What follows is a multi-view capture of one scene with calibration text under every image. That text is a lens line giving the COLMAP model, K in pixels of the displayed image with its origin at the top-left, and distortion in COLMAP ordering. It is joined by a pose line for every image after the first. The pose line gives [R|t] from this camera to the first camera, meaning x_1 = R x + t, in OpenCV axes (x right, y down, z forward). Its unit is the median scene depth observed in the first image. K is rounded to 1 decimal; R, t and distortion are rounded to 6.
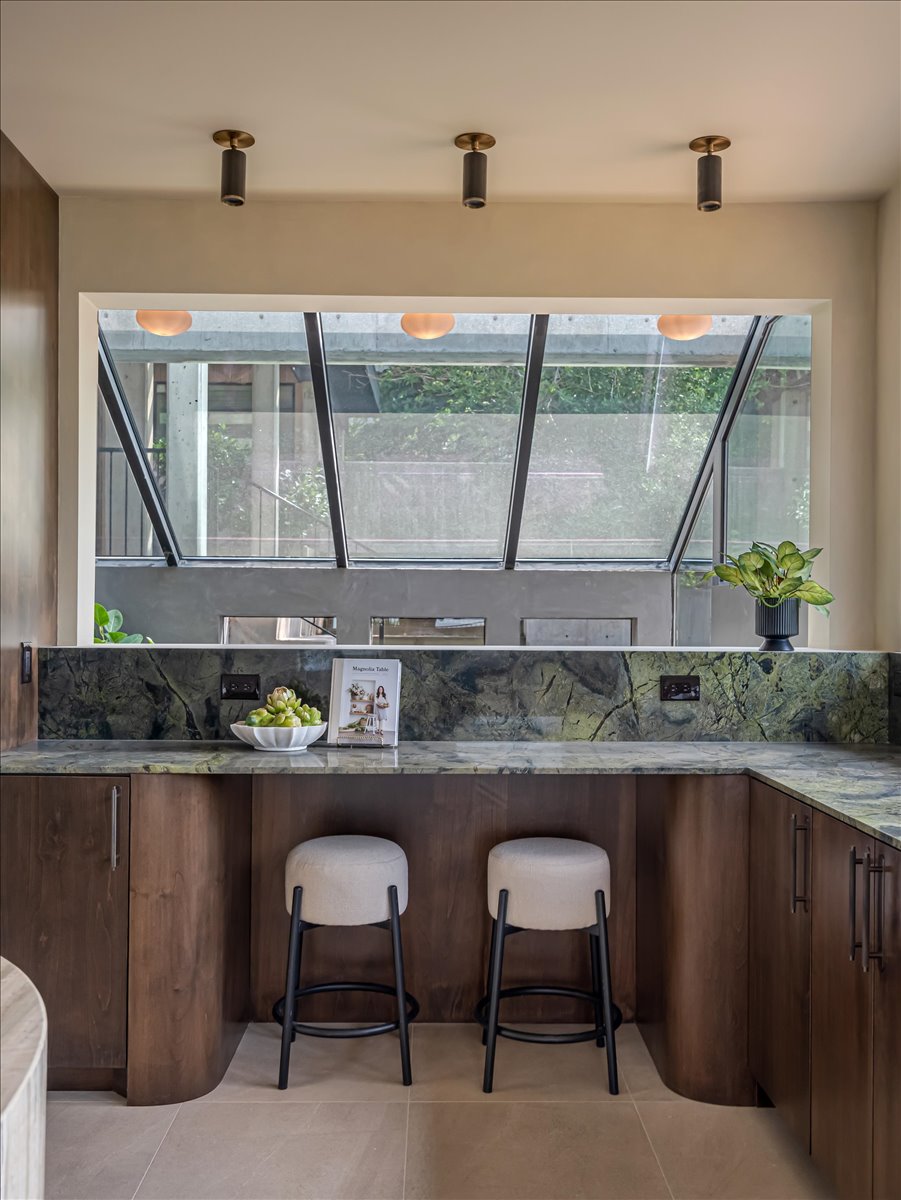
lens RADIAL K [[1154.5, 0, 449.8], [0, 1154.5, 616.4], [0, 0, 1]] dist [0.010302, 0.000000]
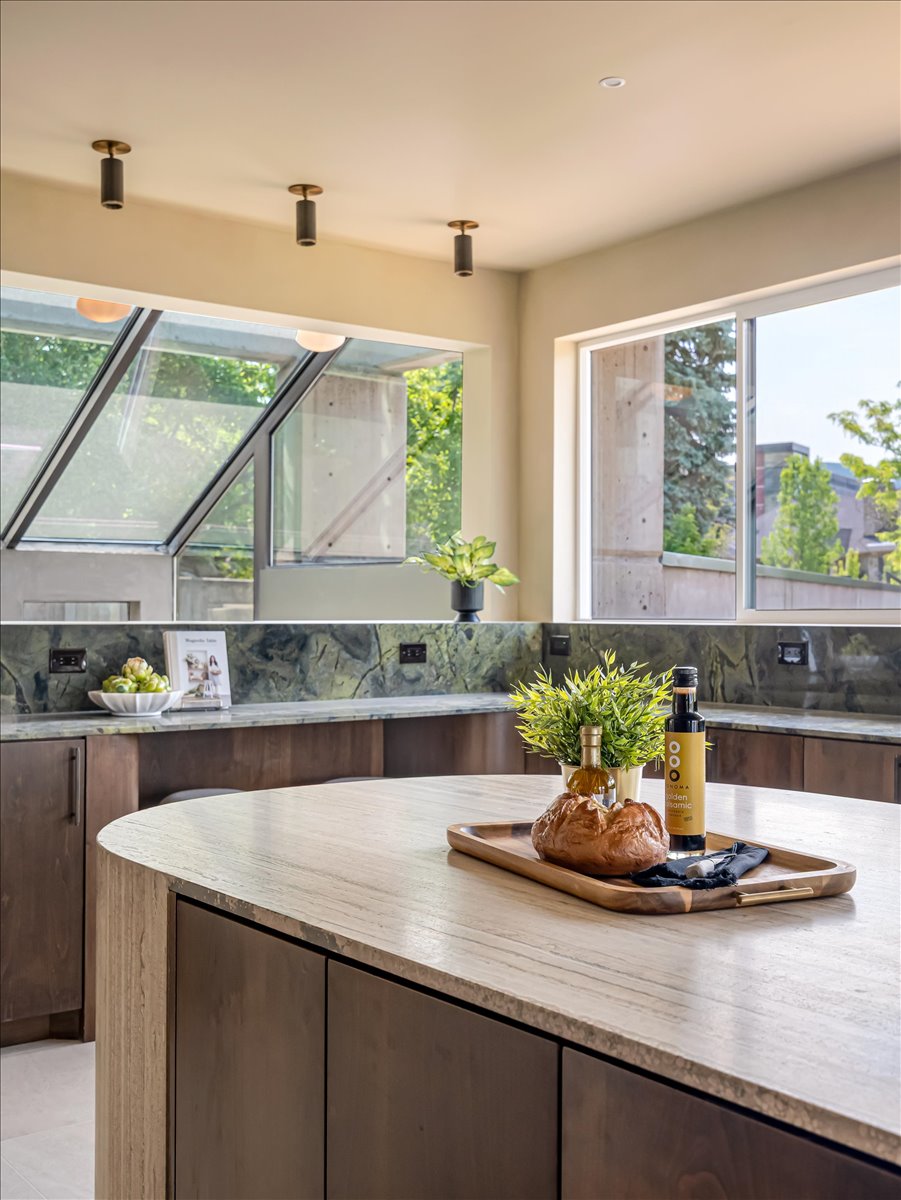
lens RADIAL K [[1358.1, 0, 453.4], [0, 1358.1, 616.4], [0, 0, 1]] dist [0.002503, 0.000000]
pose [[0.803574, -0.005664, 0.595177, -0.626583], [0.001638, 0.999972, 0.007304, 0.012850], [-0.595202, -0.004894, 0.803561, -0.186397]]
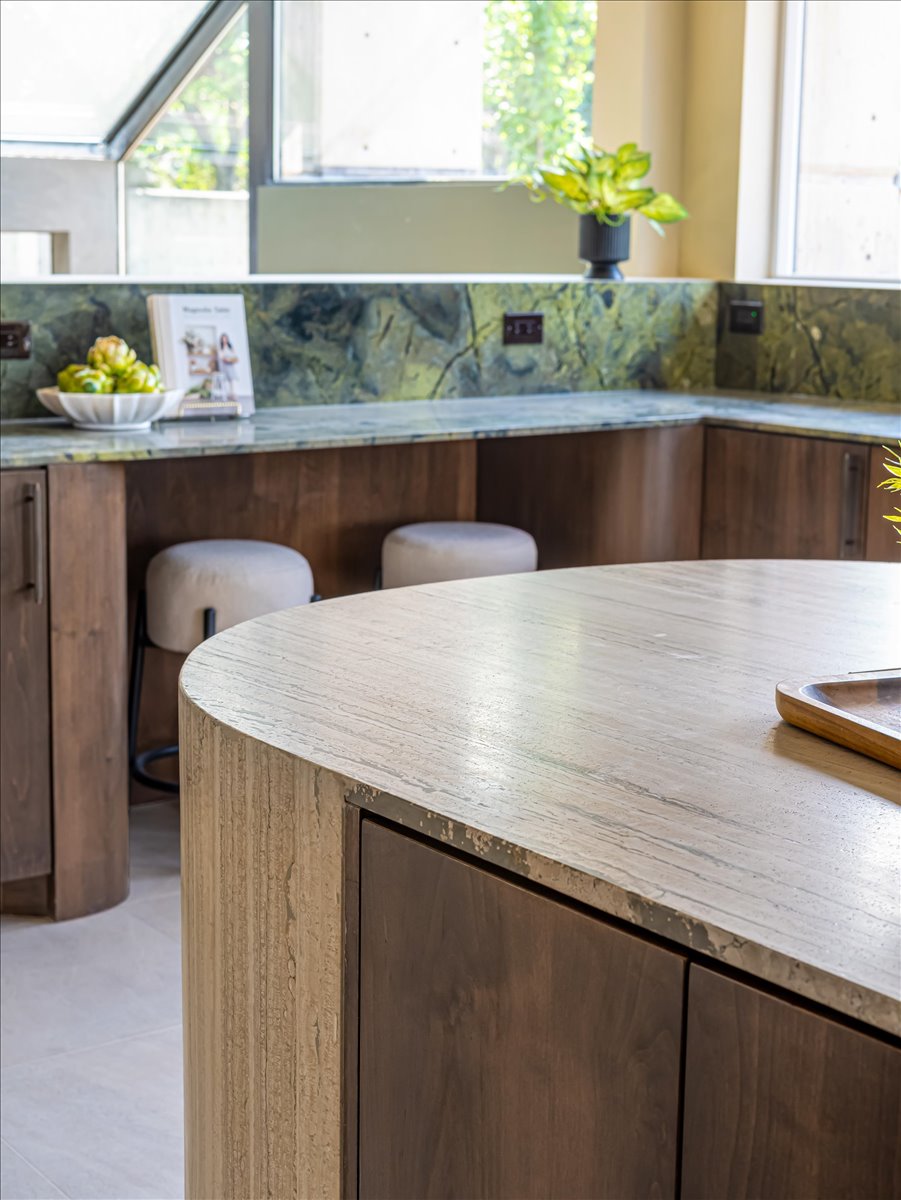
lens RADIAL K [[1994.7, 0, 456.7], [0, 1994.7, 594.4], [0, 0, 1]] dist [-0.012175, 0.000000]
pose [[0.812984, -0.097274, 0.574104, -0.638752], [-0.009648, 0.983562, 0.180314, -0.004523], [-0.582207, -0.152131, 0.798681, -0.090128]]
